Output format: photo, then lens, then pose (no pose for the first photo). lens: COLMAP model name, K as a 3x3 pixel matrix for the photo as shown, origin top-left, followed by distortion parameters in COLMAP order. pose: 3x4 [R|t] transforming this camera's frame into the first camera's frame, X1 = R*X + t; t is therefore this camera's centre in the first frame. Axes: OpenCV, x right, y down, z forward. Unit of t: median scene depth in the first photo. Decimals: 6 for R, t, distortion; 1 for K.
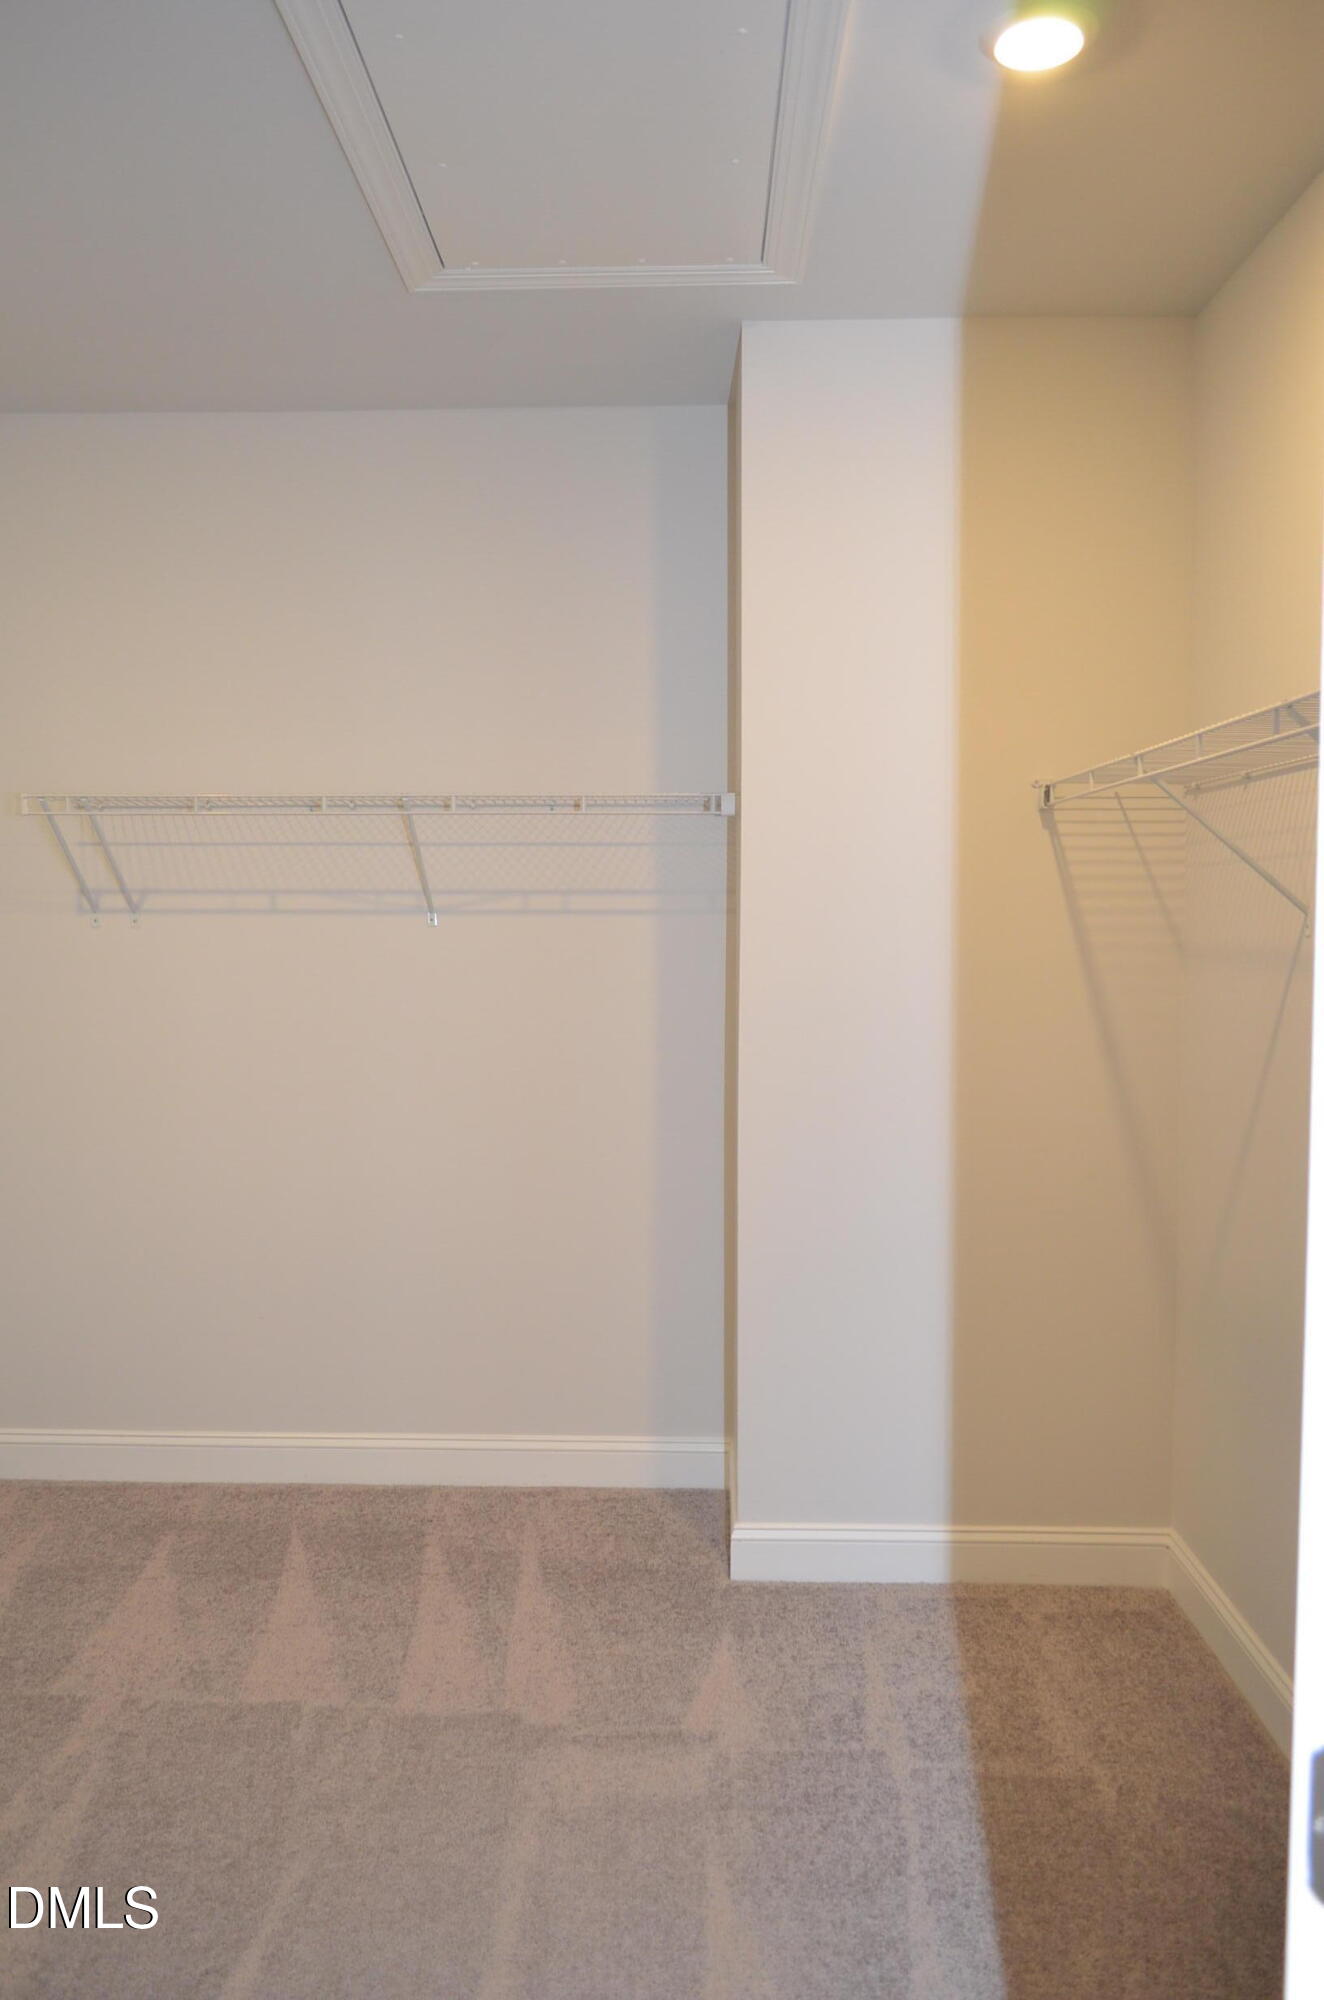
lens RADIAL K [[1559.5, 0, 650.5], [0, 1559.5, 1012.2], [0, 0, 1]] dist [-0.010914, 0.007851]
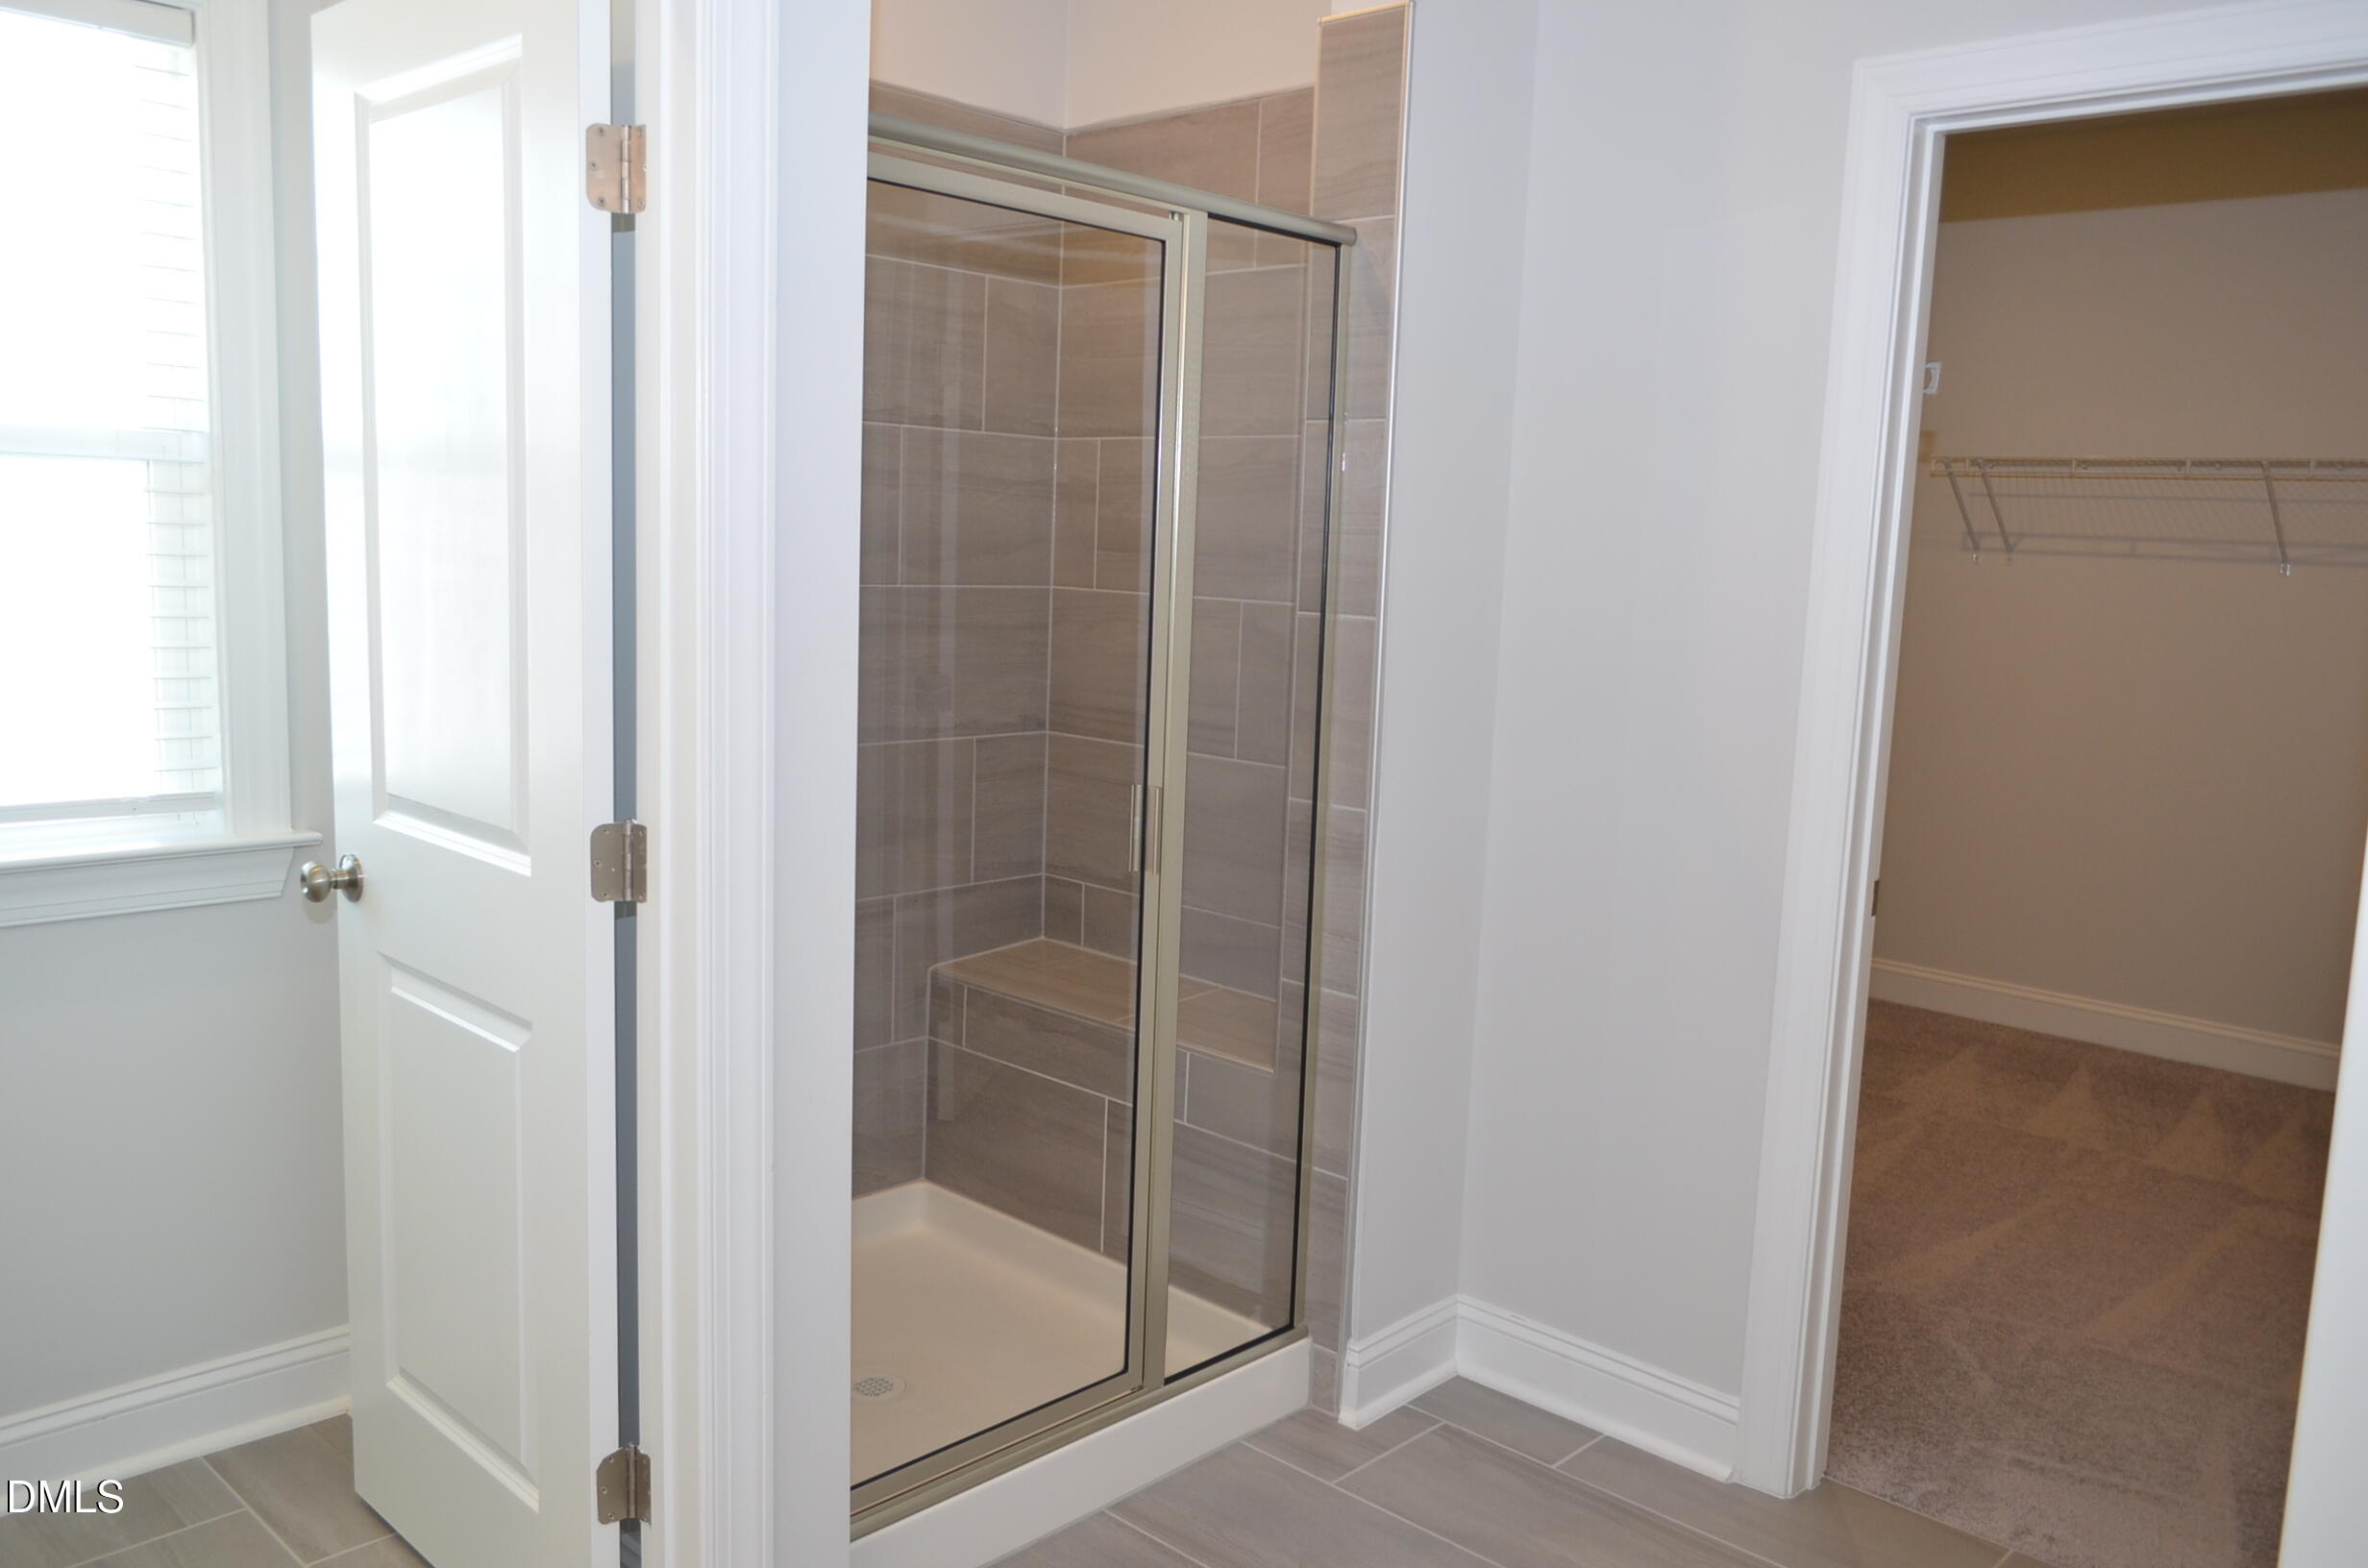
lens RADIAL K [[1846.2, 0, 1190.4], [0, 1846.2, 790.7], [0, 0, 1]] dist [-0.010914, 0.007851]
pose [[0.746963, 0.123267, -0.653339, 0.180932], [-0.085222, 0.992308, 0.089787, 0.054304], [0.659381, -0.011389, 0.751723, -0.593998]]
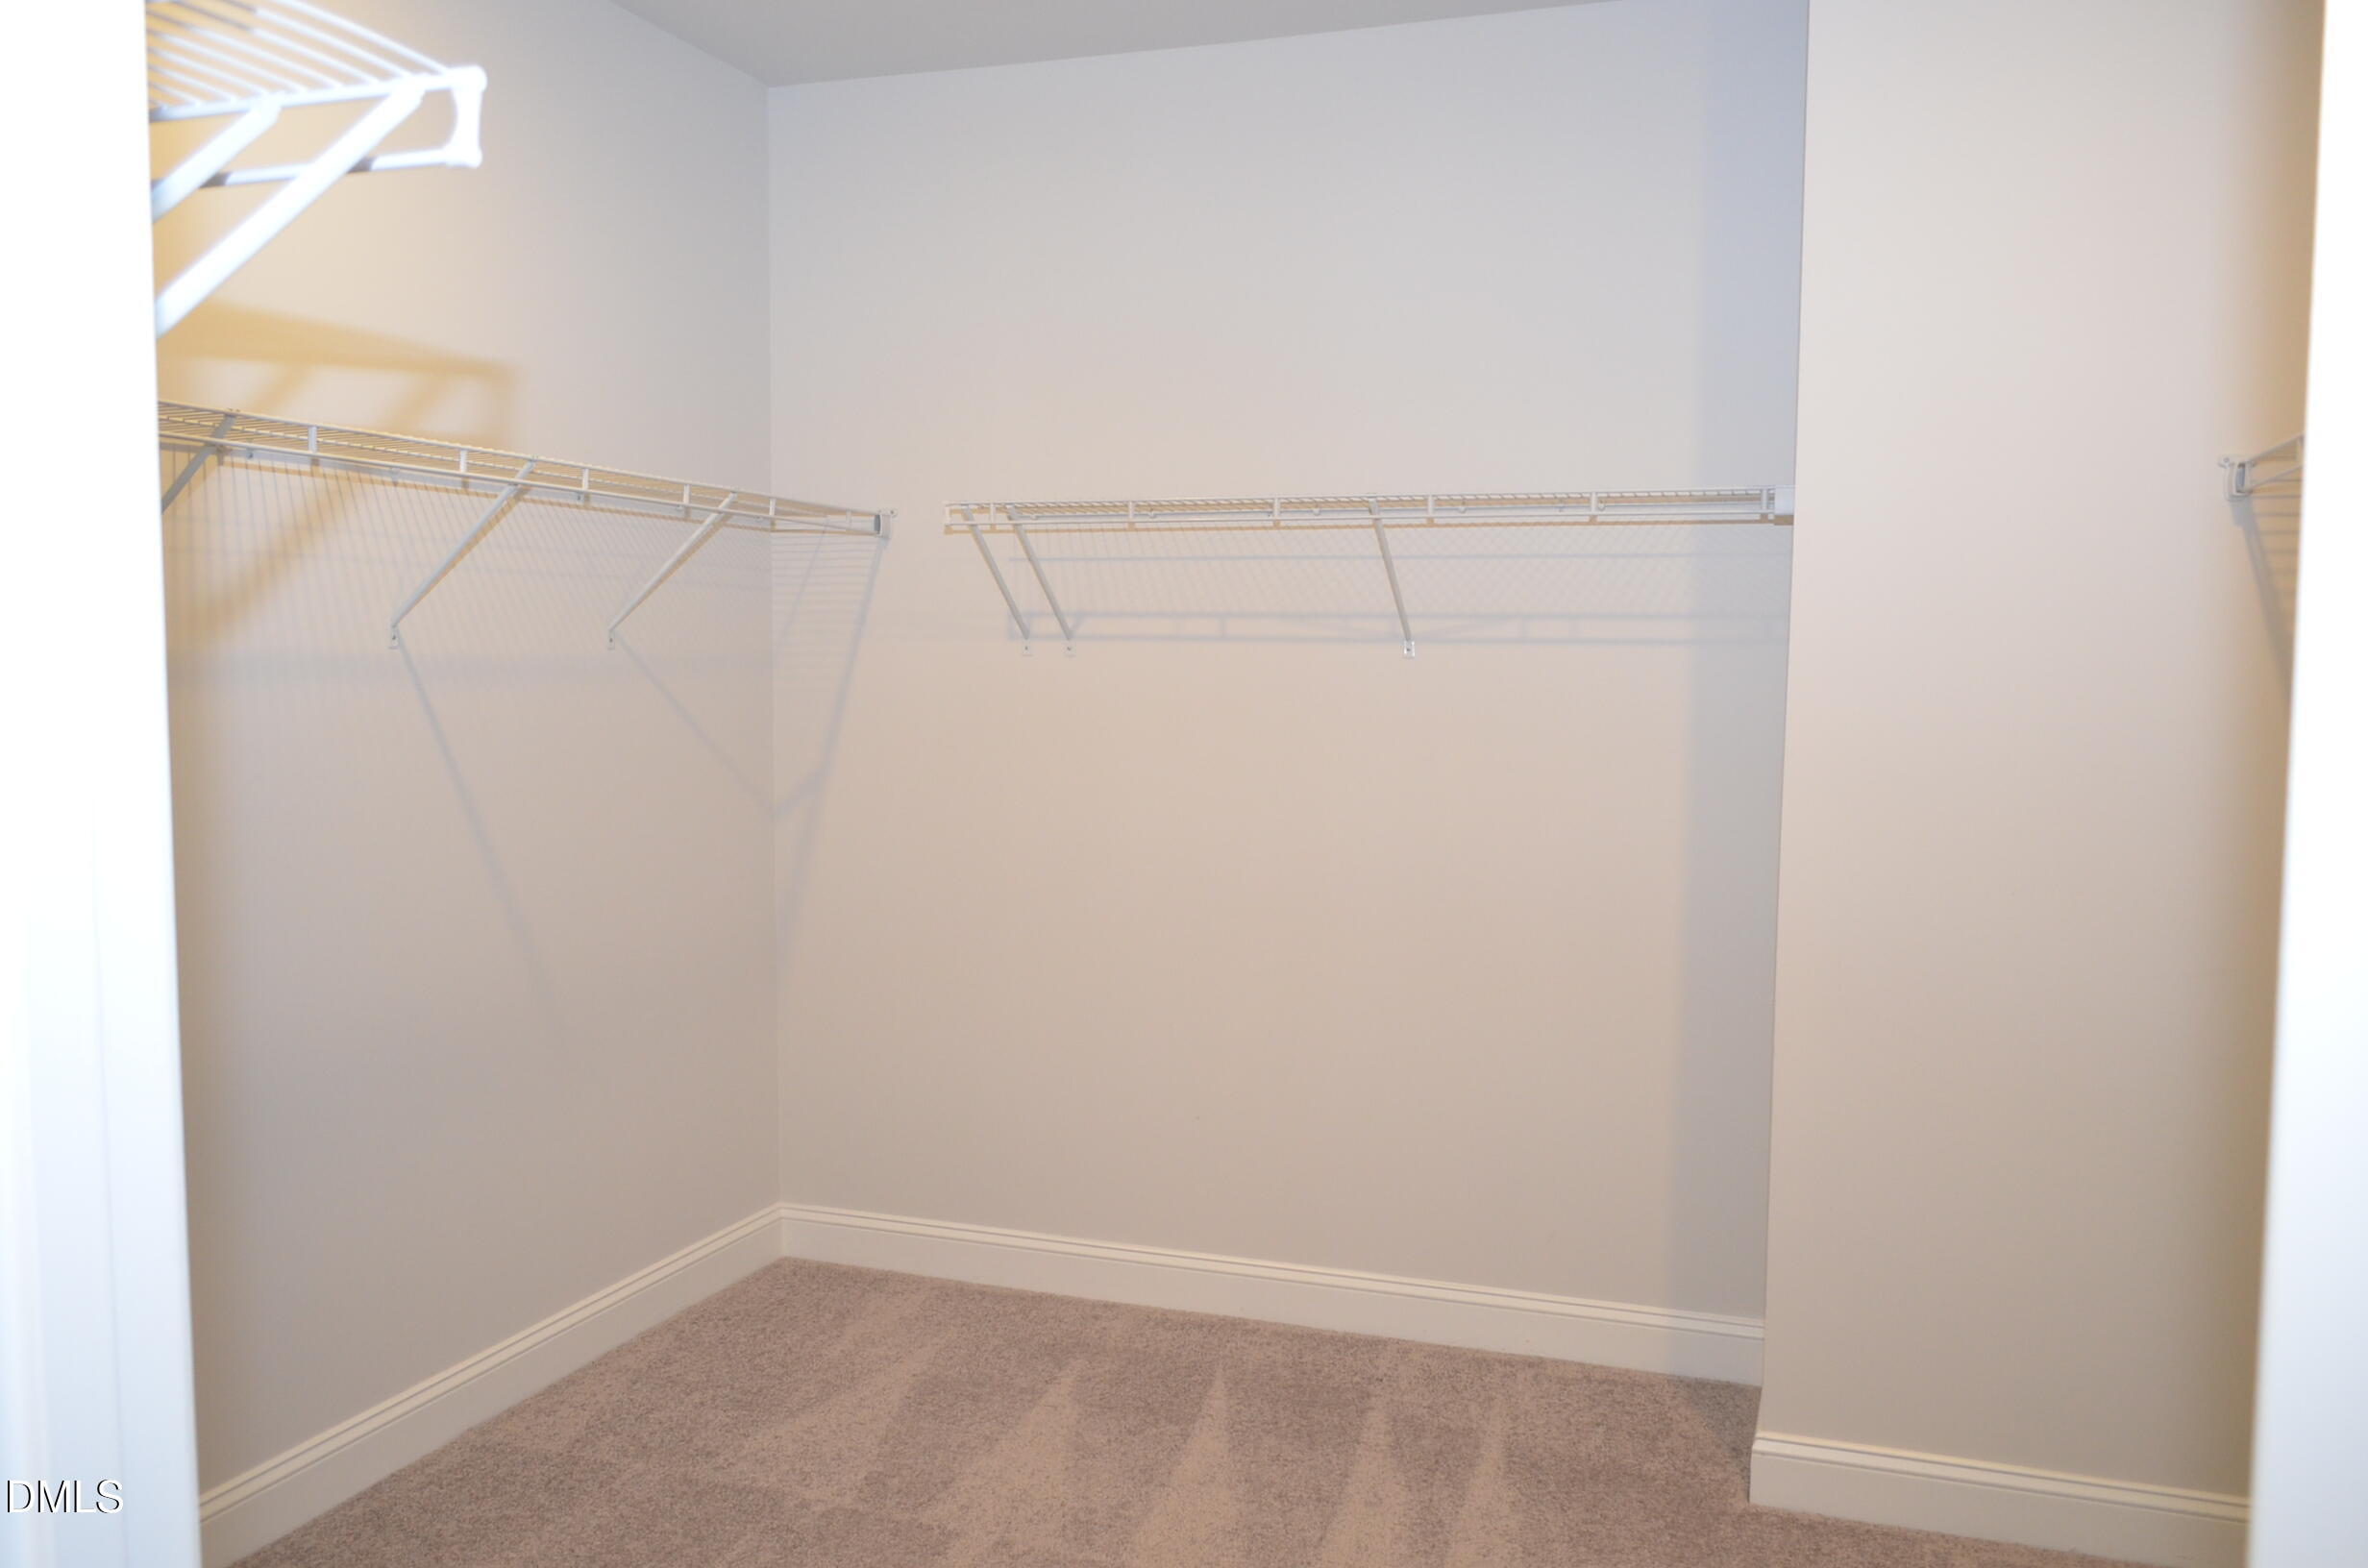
lens RADIAL K [[1846.2, 0, 1195.9], [0, 1846.2, 789.5], [0, 0, 1]] dist [-0.010914, 0.007851]
pose [[0.954375, 0.029302, -0.297171, 0.050803], [-0.028556, 0.999569, 0.006852, 0.012548], [0.297244, 0.001947, 0.954800, 0.046341]]
